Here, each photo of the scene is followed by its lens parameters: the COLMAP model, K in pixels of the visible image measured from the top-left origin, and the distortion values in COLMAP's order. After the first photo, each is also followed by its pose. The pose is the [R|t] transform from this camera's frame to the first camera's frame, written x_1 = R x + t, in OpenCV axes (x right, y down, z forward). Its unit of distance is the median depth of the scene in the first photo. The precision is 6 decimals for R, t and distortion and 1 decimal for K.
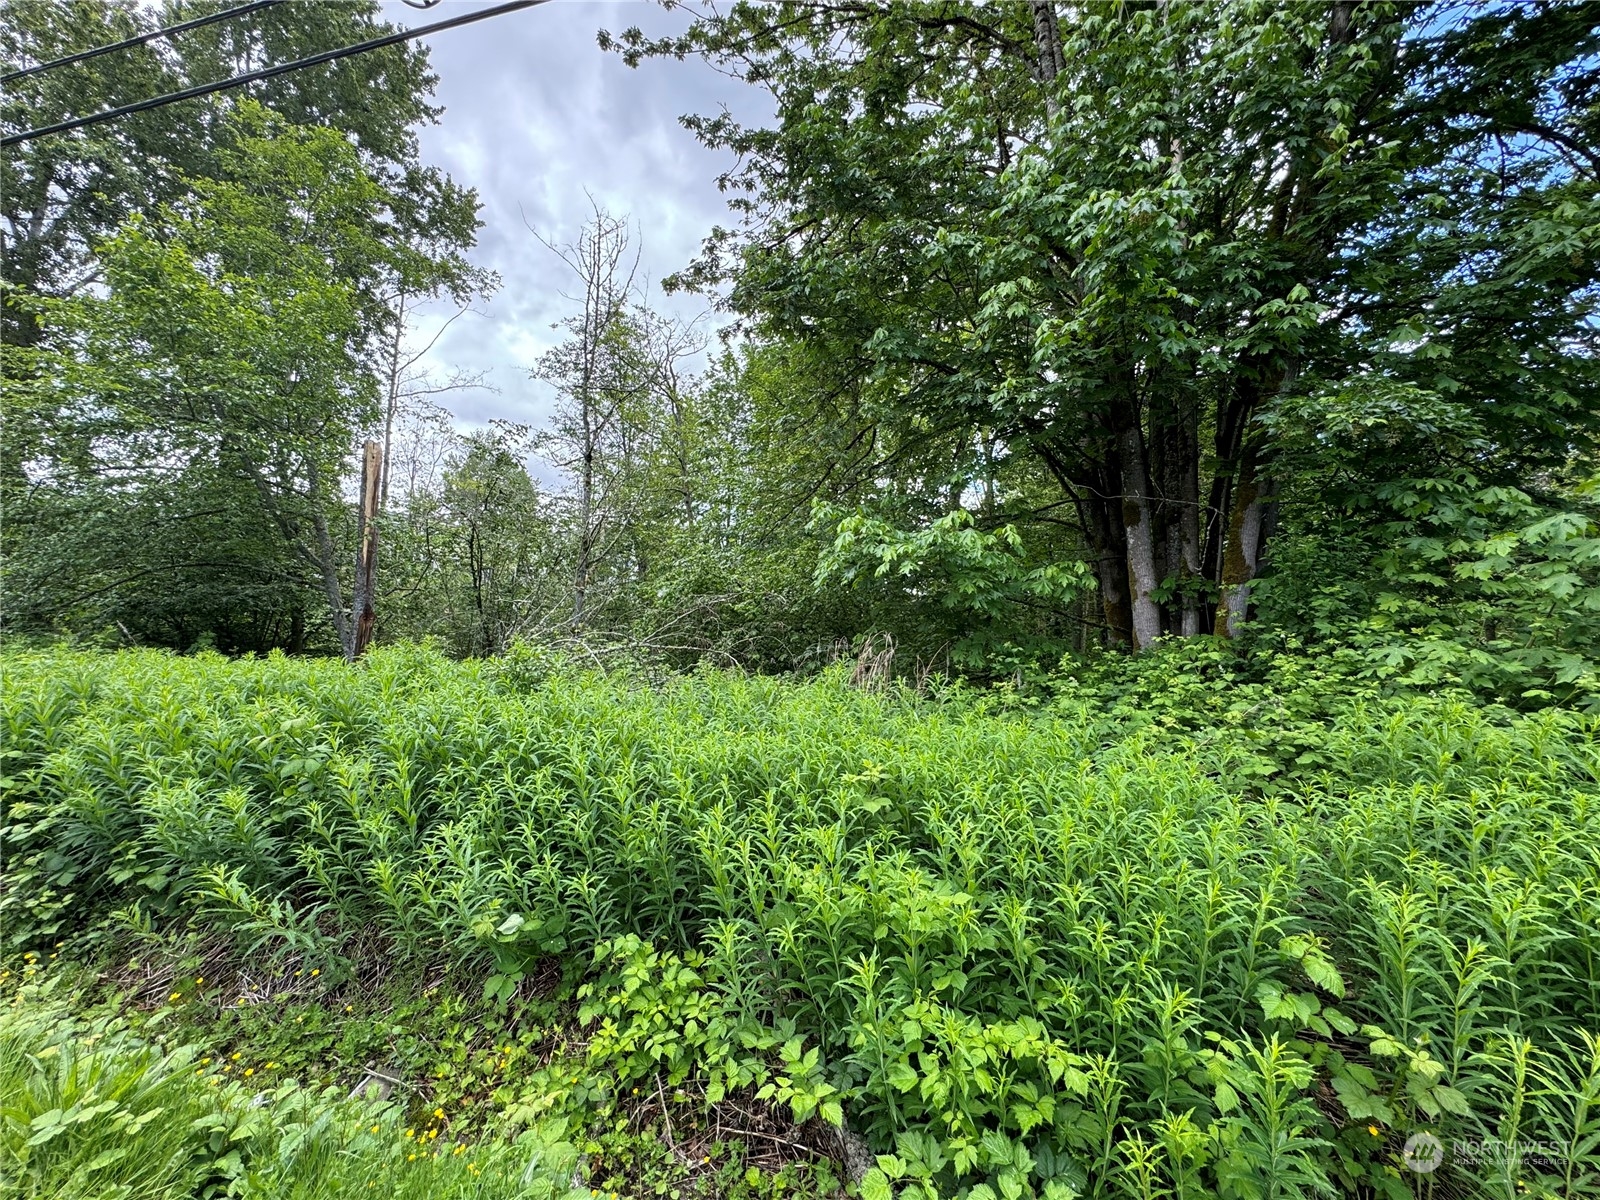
lens RADIAL K [[635.7, 0, 800.0], [0, 635.7, 600.0], [0, 0, 1]] dist [-0.002239, 0.000186]
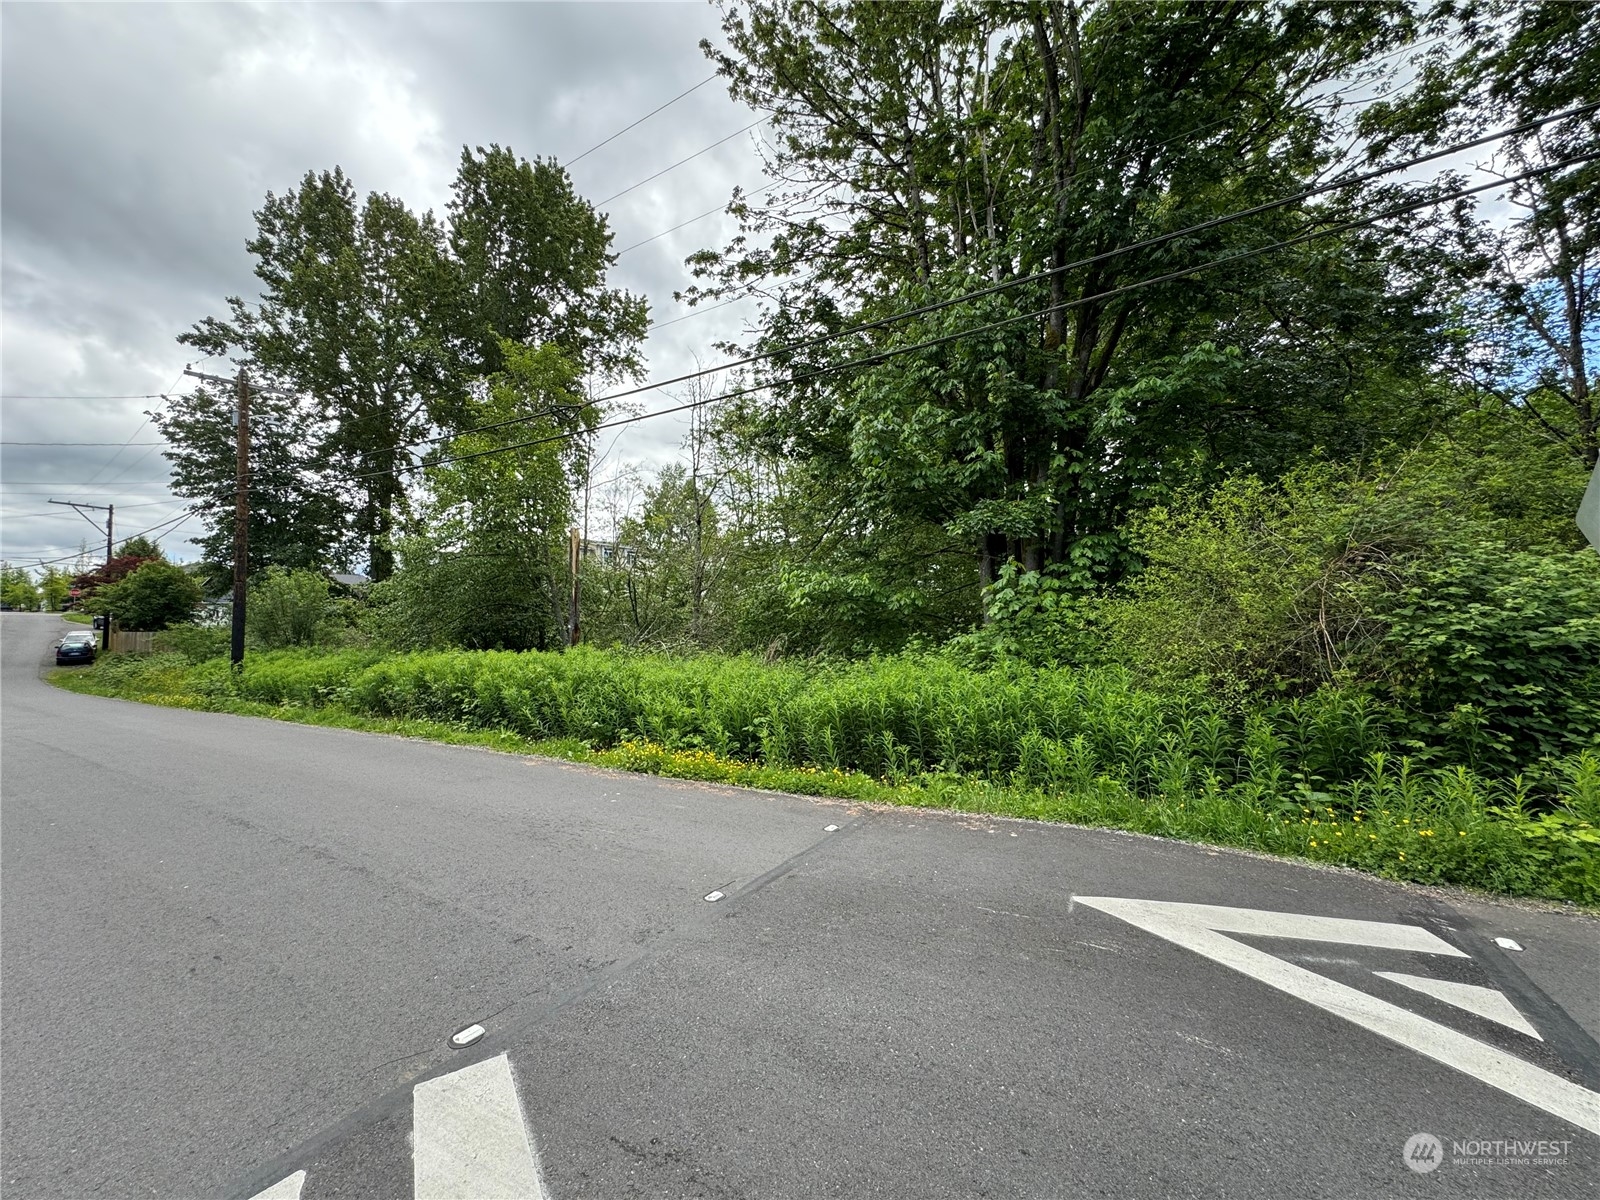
lens RADIAL K [[635.7, 0, 800.0], [0, 635.7, 600.0], [0, 0, 1]] dist [-0.002239, 0.000186]
pose [[0.958389, -0.039646, -0.282699, 0.159655], [0.041021, 0.999158, -0.001056, -0.011296], [0.282503, -0.010585, 0.959208, -0.196971]]
